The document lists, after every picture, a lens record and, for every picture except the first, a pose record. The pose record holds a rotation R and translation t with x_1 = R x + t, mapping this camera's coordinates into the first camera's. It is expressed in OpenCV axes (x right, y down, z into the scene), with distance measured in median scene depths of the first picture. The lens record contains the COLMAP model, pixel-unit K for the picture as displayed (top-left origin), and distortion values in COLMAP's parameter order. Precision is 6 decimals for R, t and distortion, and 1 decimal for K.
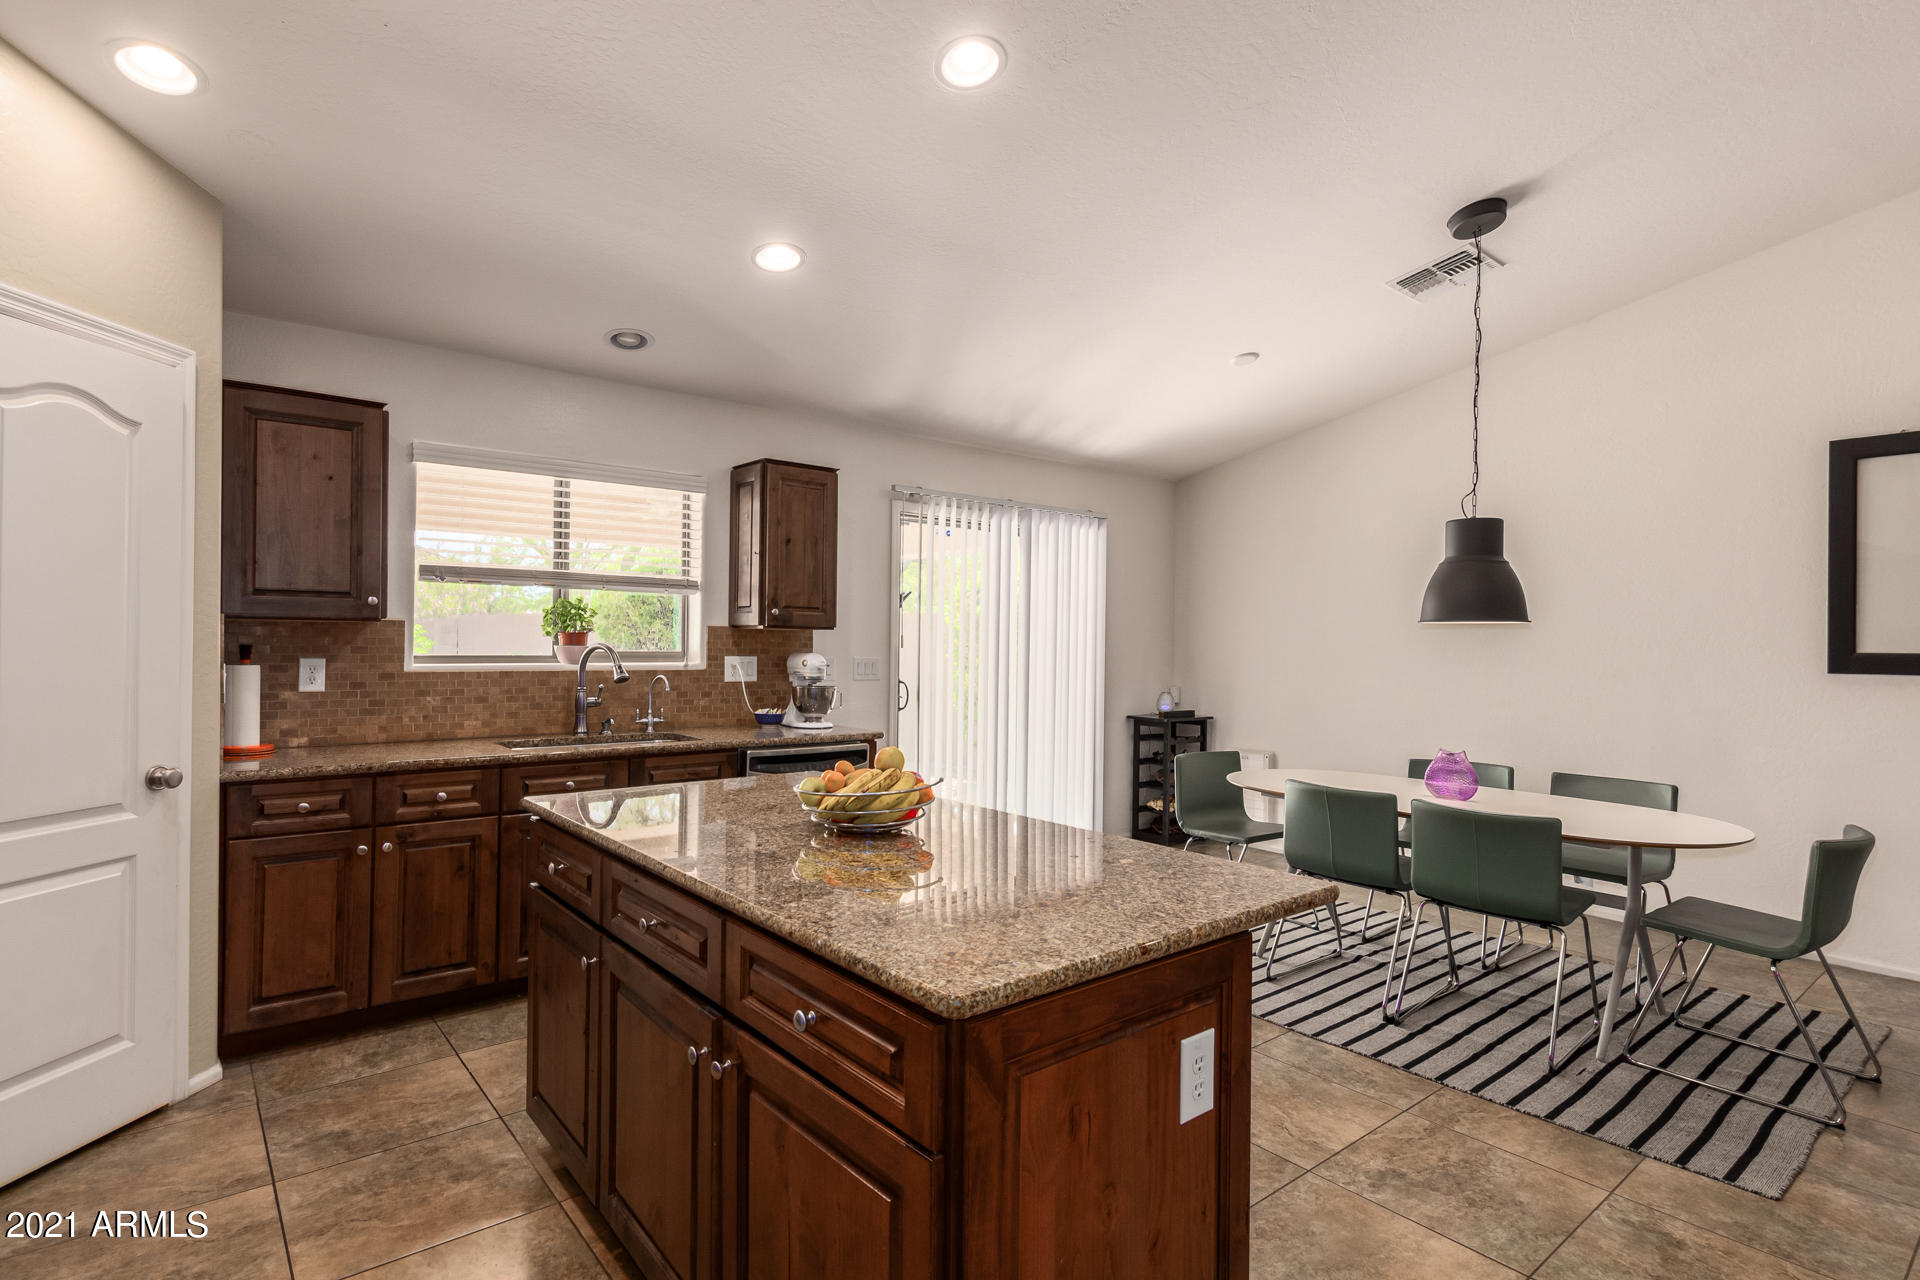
lens RADIAL K [[957.7, 0, 960.0], [0, 957.7, 640.0], [0, 0, 1]] dist [0.005570, -0.001428]
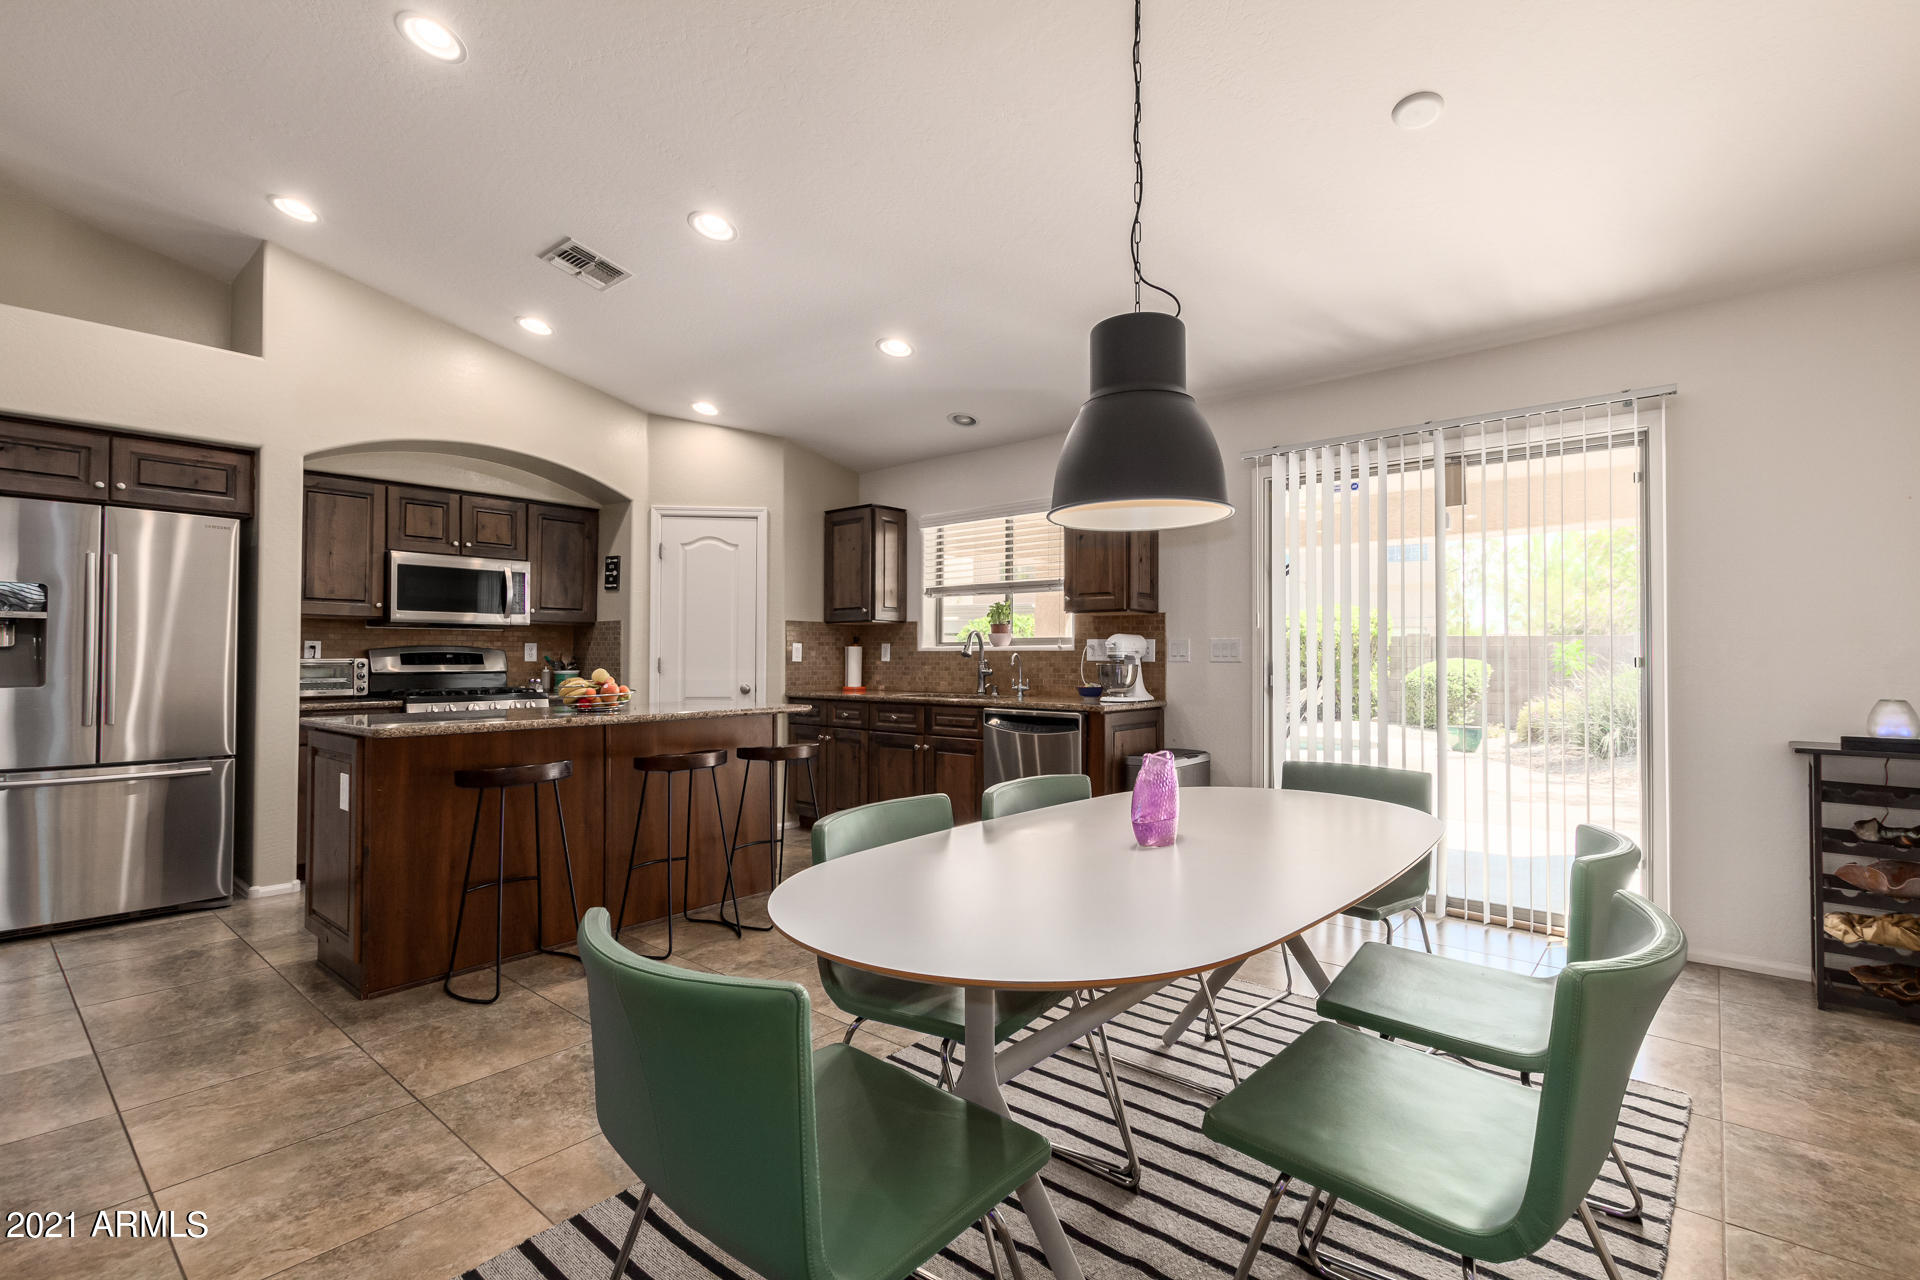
lens RADIAL K [[876.2, 0, 968.3], [0, 876.2, 643.8], [0, 0, 1]] dist [0.001178, -0.000456]
pose [[0.174787, -0.029440, -0.984166, 0.922377], [0.002360, 0.999563, -0.029481, 0.062127], [0.984603, 0.002830, 0.174780, 0.754662]]
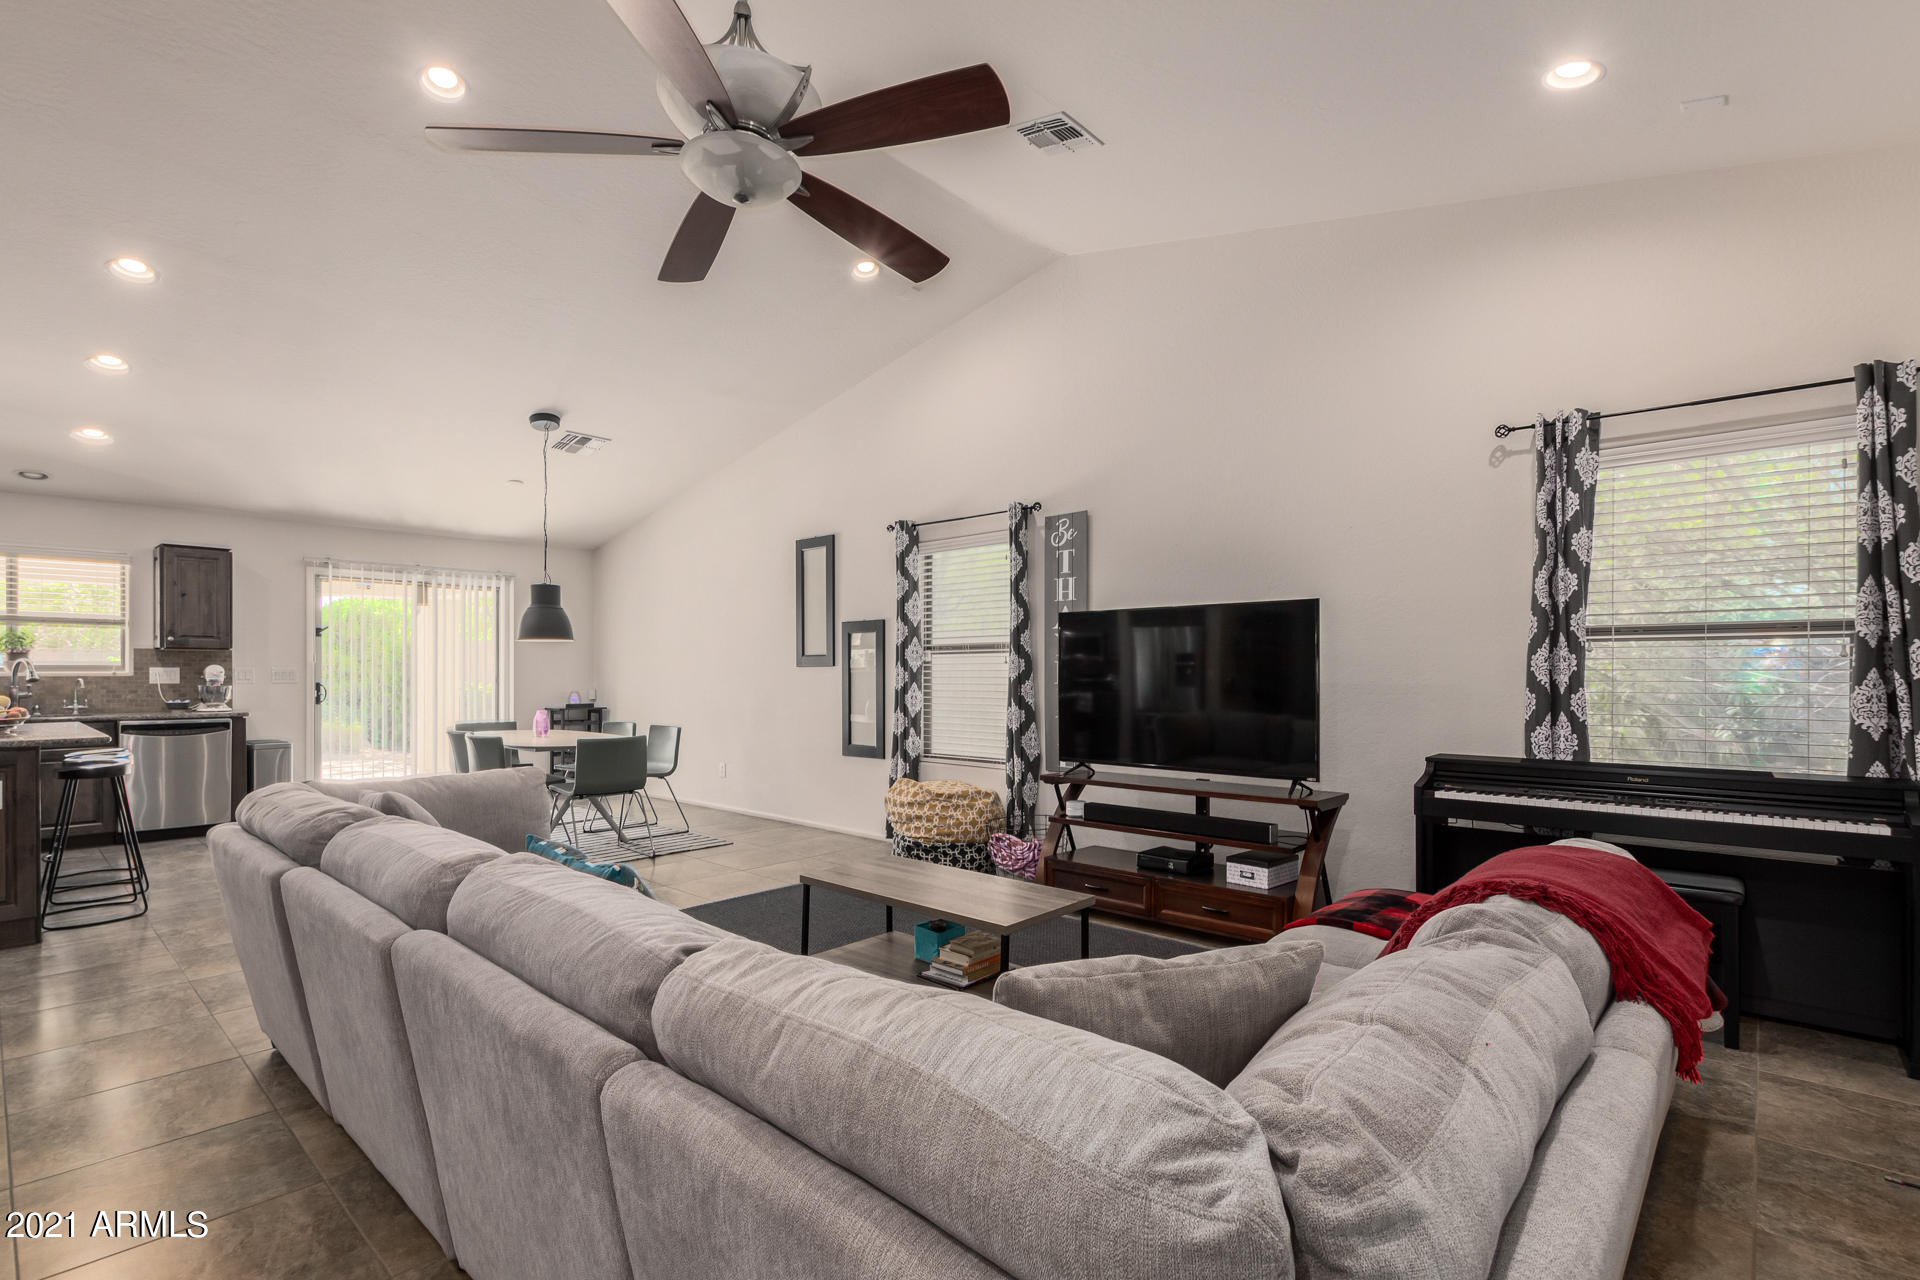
lens RADIAL K [[886.9, 0, 968.0], [0, 886.9, 671.6], [0, 0, 1]] dist [-0.000834, -0.000702]
pose [[0.989419, -0.015011, 0.144309, 1.005923], [0.014364, 0.999882, 0.005525, 0.039969], [-0.144374, -0.003393, 0.989517, -0.735413]]
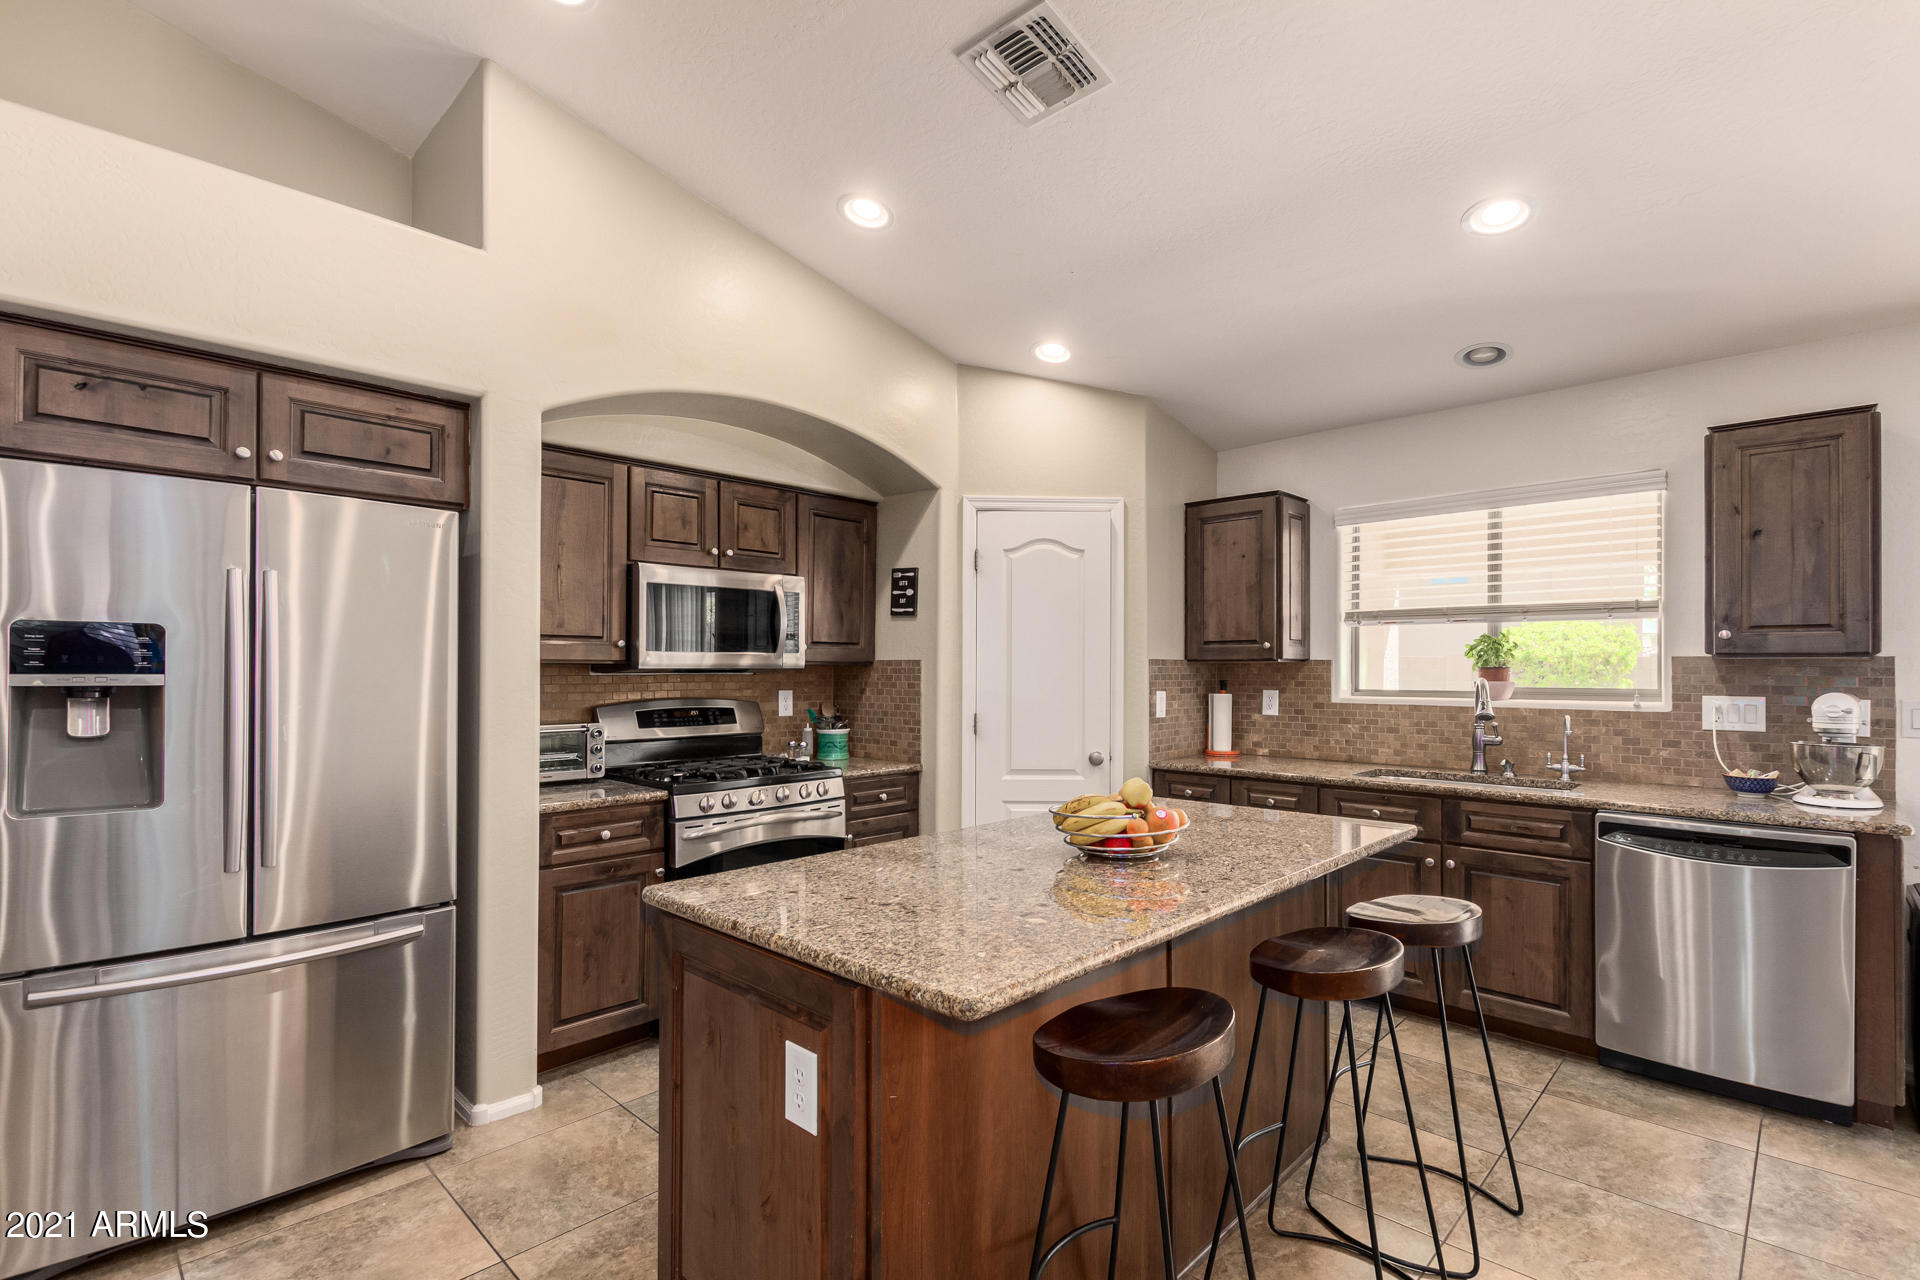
lens RADIAL K [[894.0, 0, 971.0], [0, 894.0, 665.8], [0, 0, 1]] dist [0.003209, 0.000798]
pose [[0.118951, -0.017311, -0.992749, 0.447782], [0.000667, 0.999849, -0.017354, 0.005768], [0.992900, 0.001402, 0.118945, 0.386097]]
